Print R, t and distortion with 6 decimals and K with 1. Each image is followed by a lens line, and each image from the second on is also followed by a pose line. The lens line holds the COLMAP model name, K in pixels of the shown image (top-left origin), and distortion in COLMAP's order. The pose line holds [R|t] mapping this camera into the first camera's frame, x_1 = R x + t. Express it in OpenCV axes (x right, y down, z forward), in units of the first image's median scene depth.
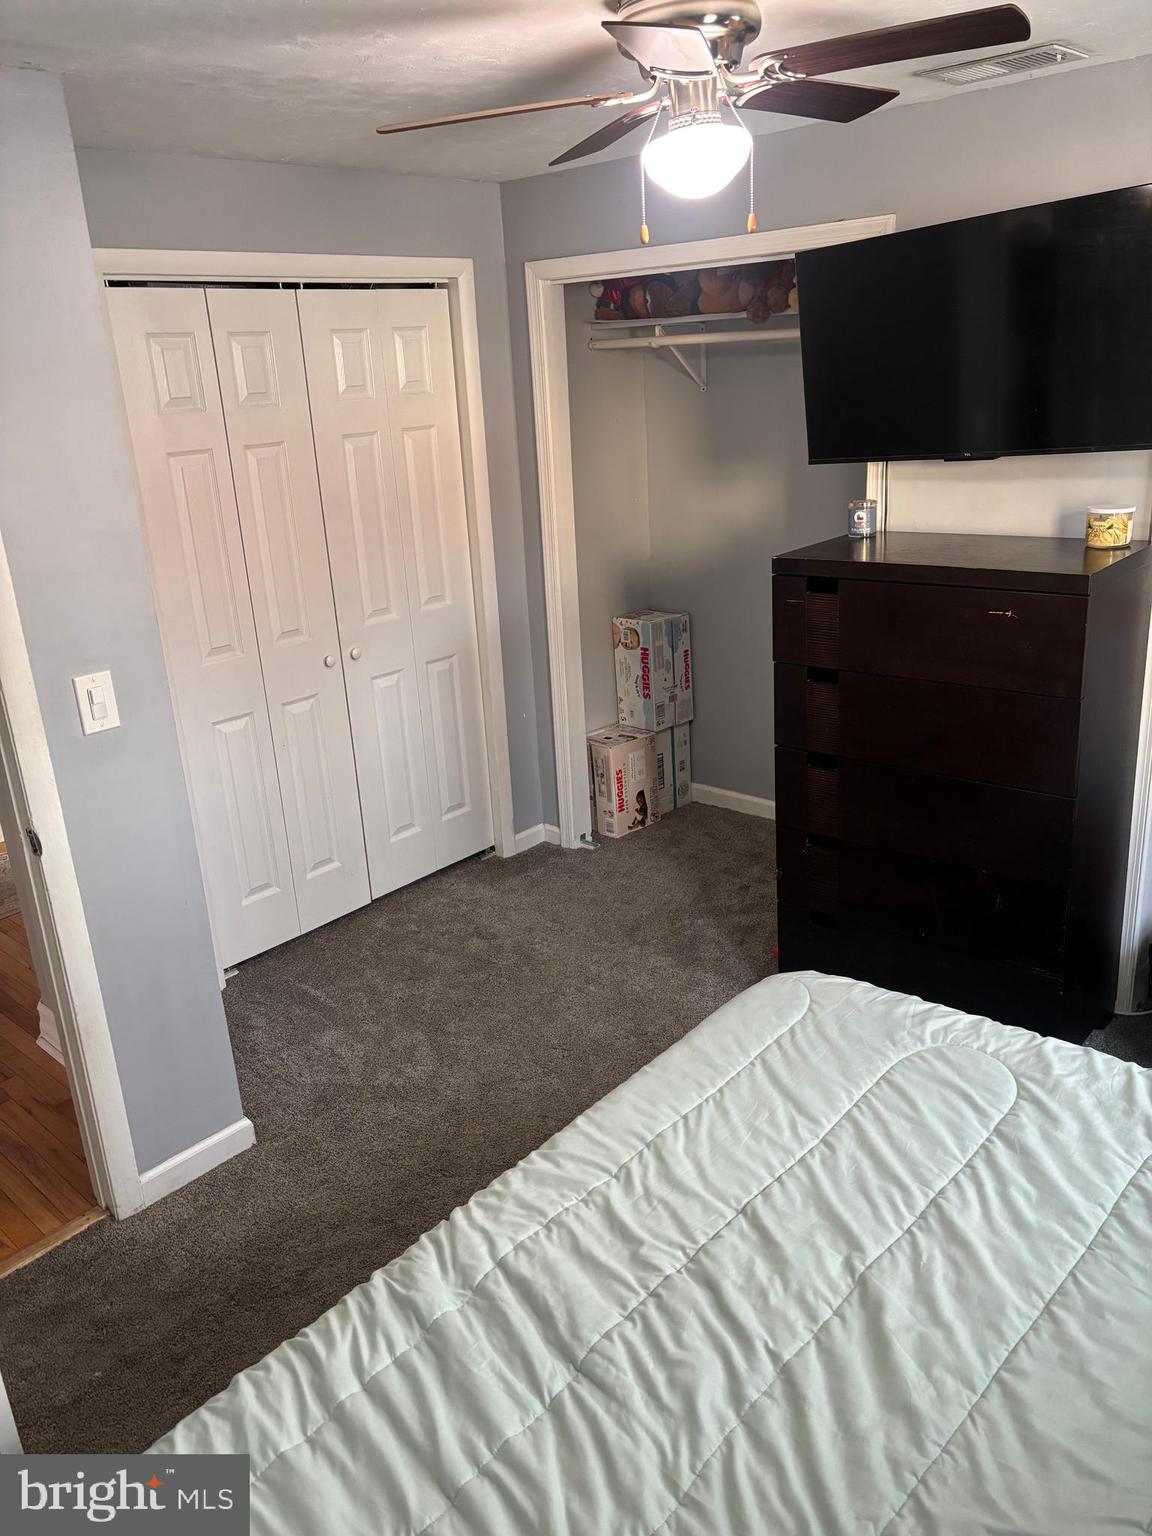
lens RADIAL K [[1154.9, 0, 580.7], [0, 1154.9, 767.1], [0, 0, 1]] dist [0.011655, 0.016956]
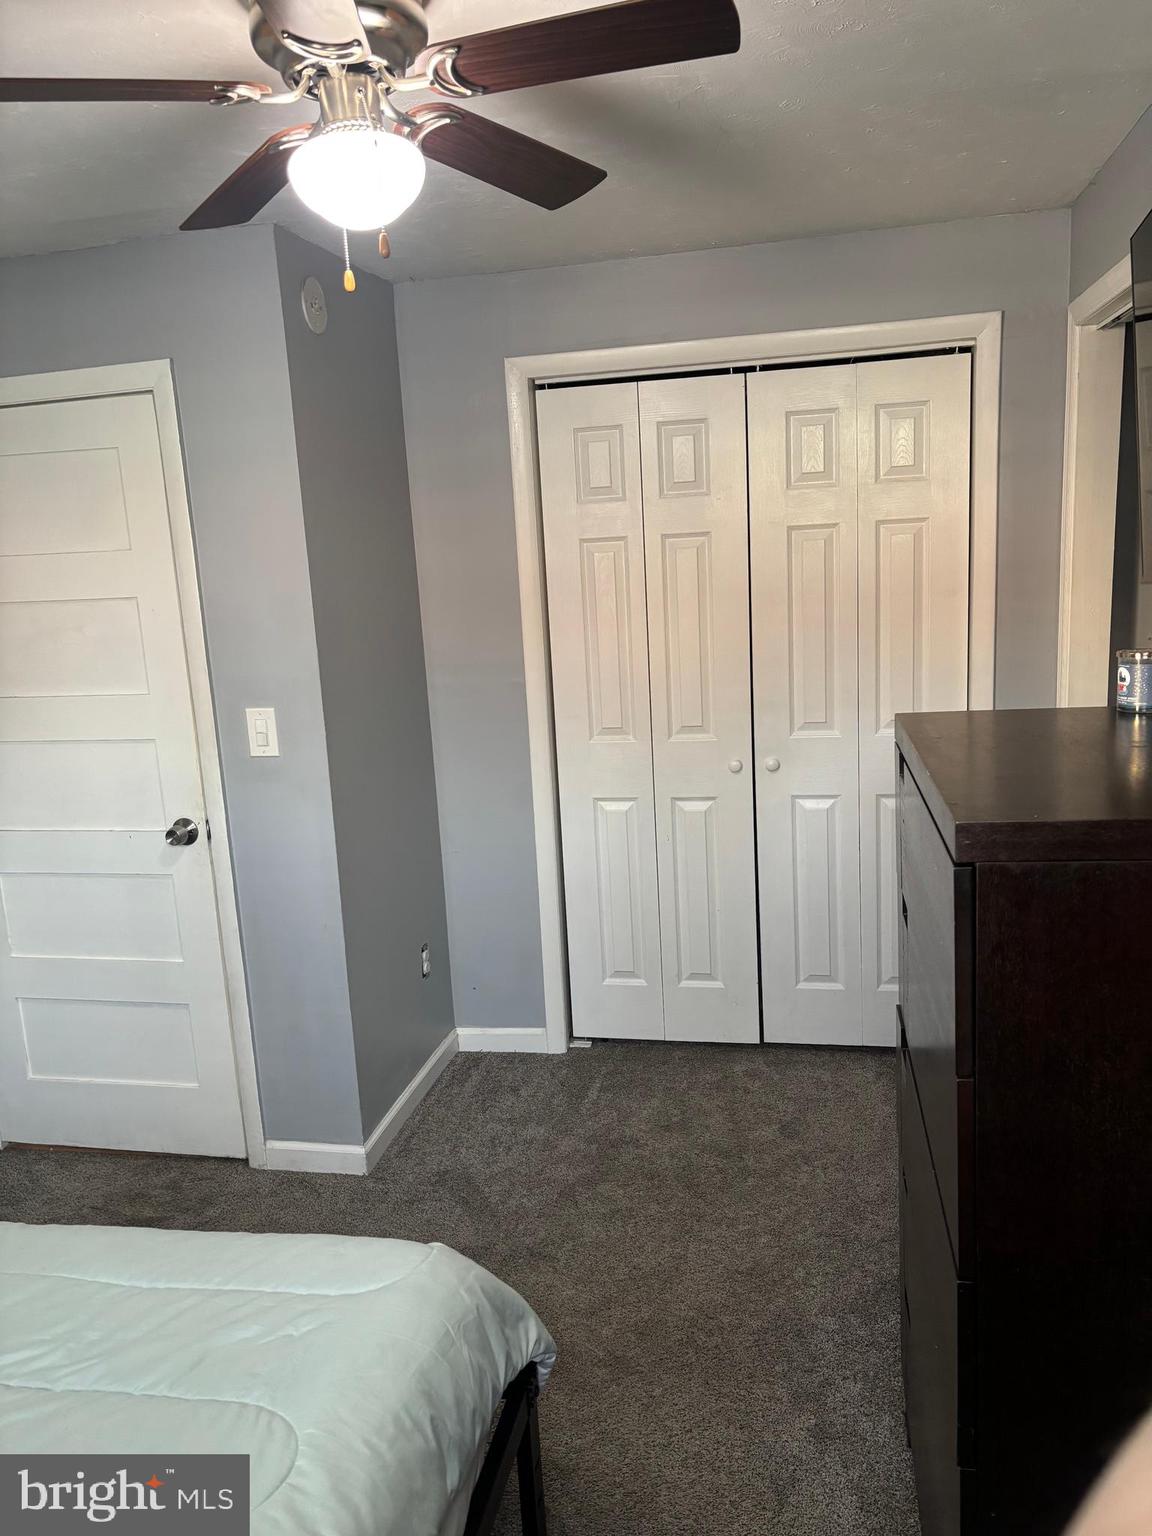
lens RADIAL K [[1154.9, 0, 579.0], [0, 1154.9, 767.5], [0, 0, 1]] dist [0.011655, 0.016956]
pose [[0.512269, 0.197095, -0.835903, 0.491574], [-0.261425, 0.962907, 0.066832, -0.120631], [0.818070, 0.184290, 0.544793, 0.401574]]
